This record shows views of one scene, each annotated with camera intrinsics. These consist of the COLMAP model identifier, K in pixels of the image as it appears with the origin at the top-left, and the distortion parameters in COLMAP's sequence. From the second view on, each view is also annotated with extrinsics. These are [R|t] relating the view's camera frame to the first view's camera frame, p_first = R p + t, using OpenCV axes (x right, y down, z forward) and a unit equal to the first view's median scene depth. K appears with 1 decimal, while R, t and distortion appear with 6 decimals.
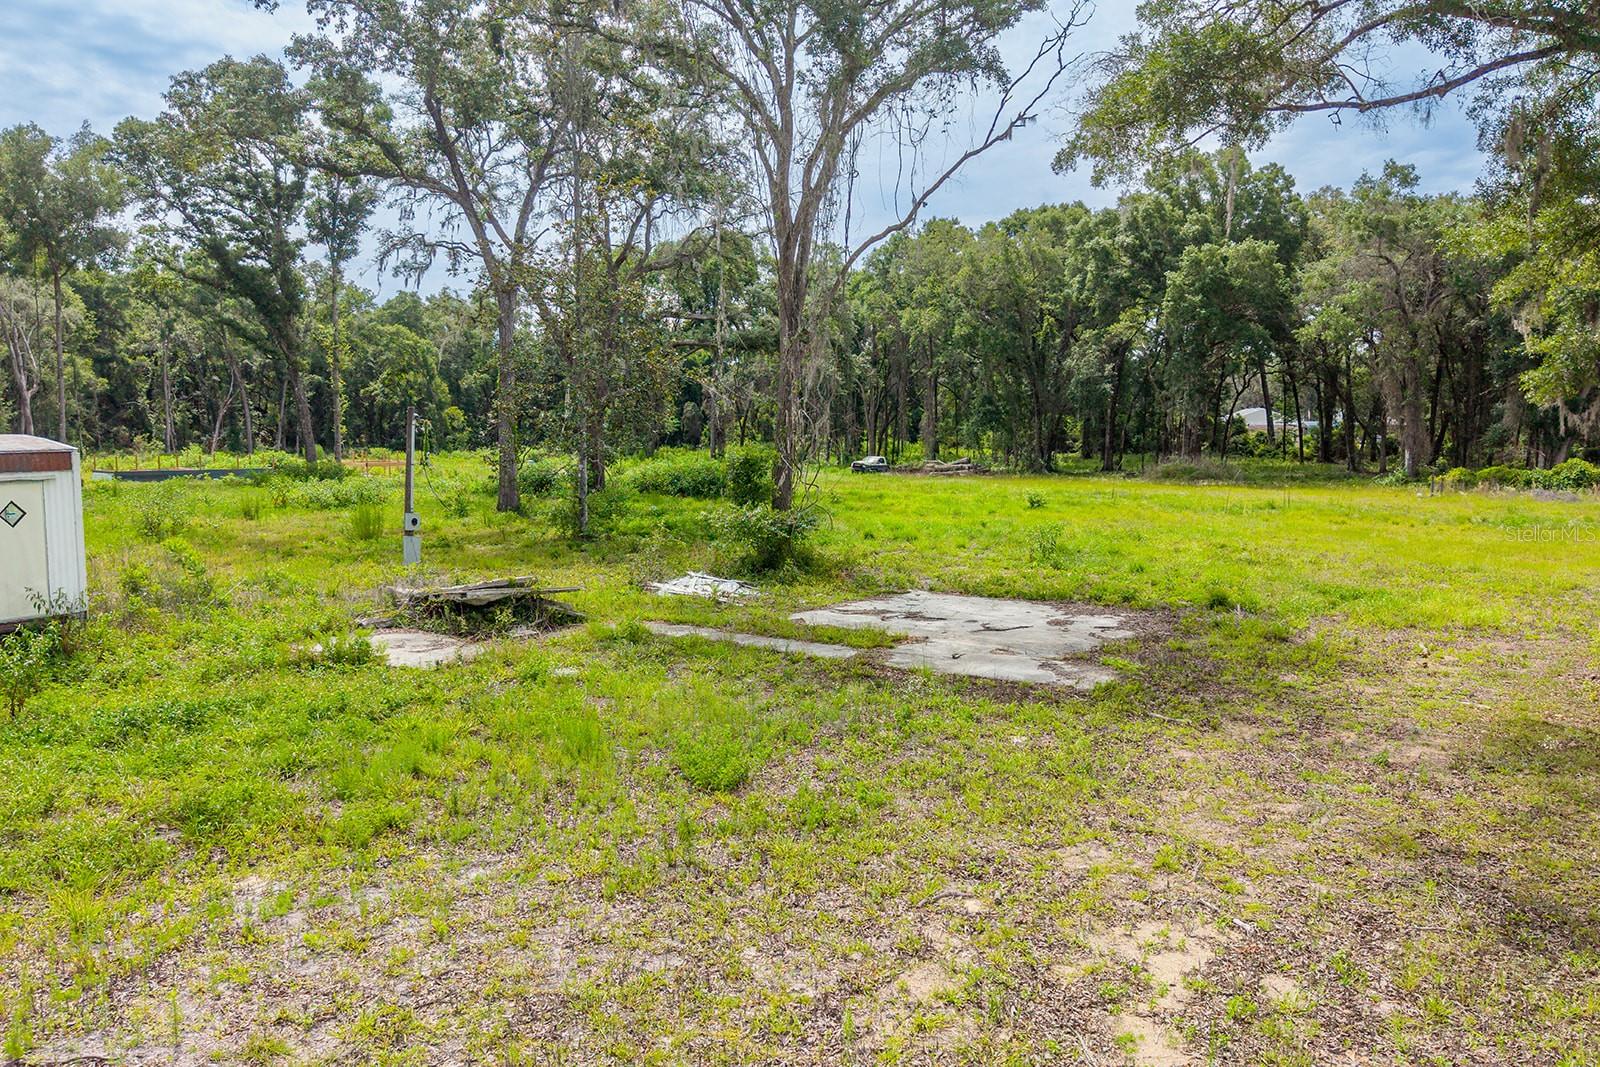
lens RADIAL K [[1271.8, 0, 800.0], [0, 1271.8, 533.5], [0, 0, 1]] dist [0.015964, 0.003185]
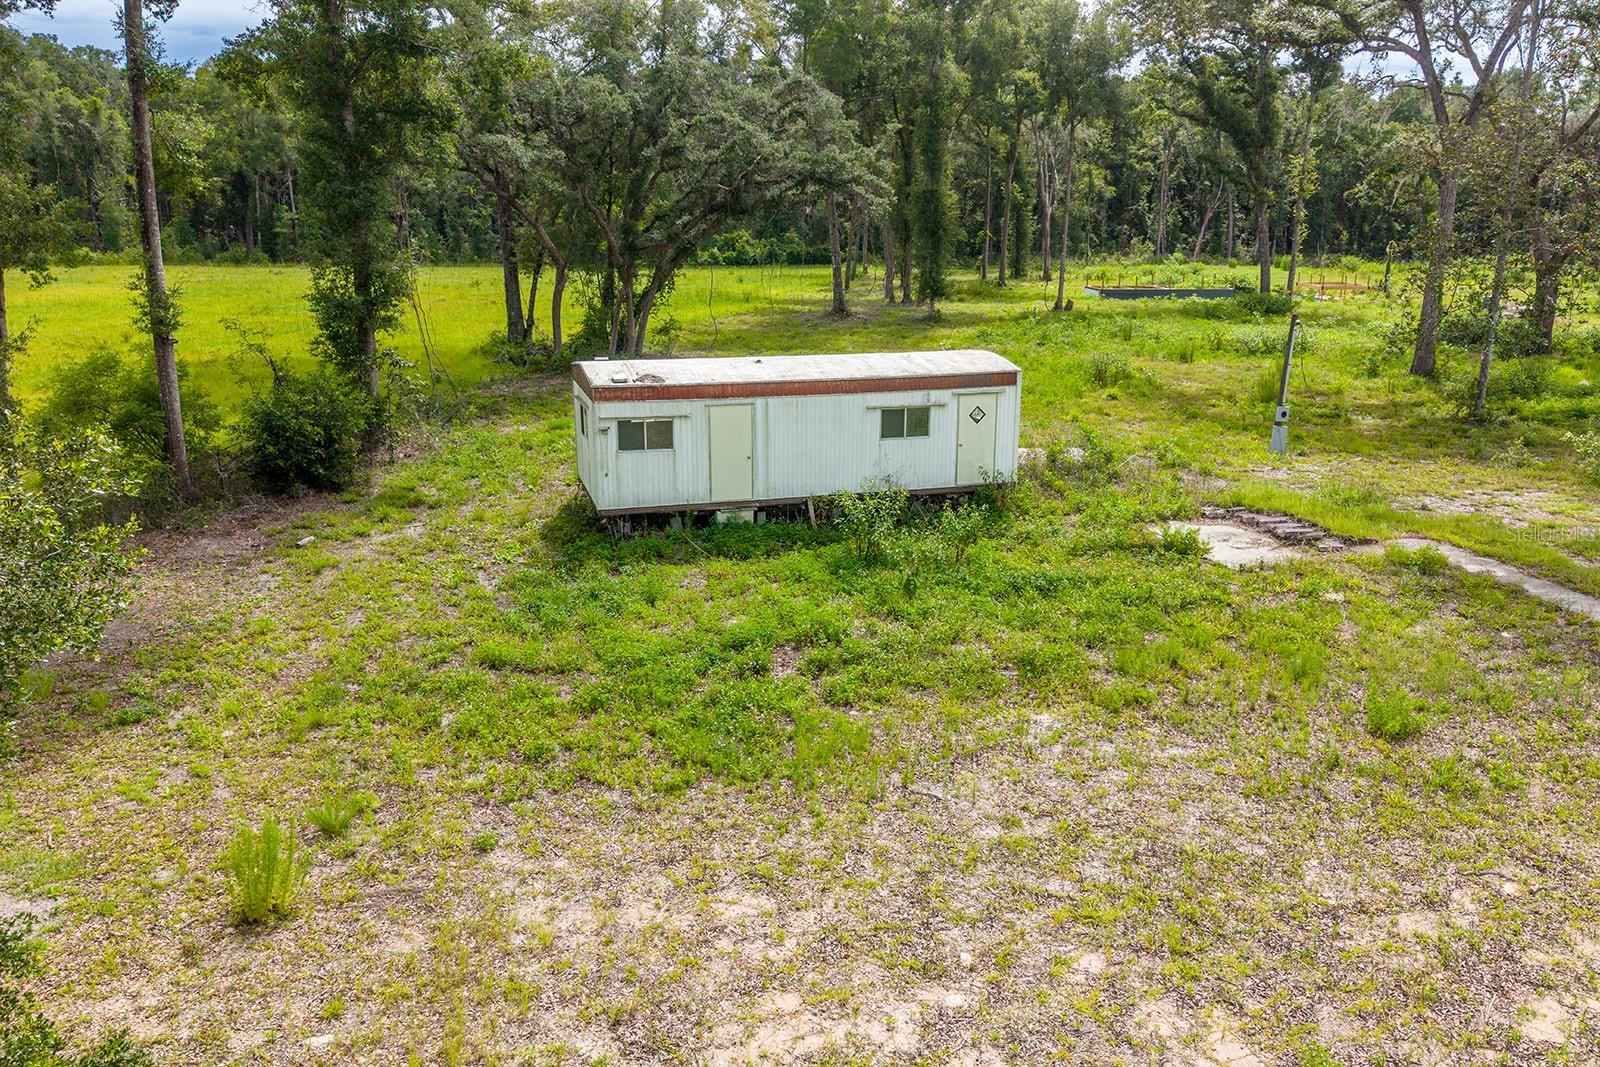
lens RADIAL K [[1212.4, 0, 800.0], [0, 1212.4, 533.5], [0, 0, 1]] dist [-0.015585, -0.001057]
pose [[0.738955, 0.170842, -0.651735, 0.228558], [-0.063879, 0.980726, 0.184653, -0.165331], [0.670719, -0.094818, 0.735626, -0.244742]]
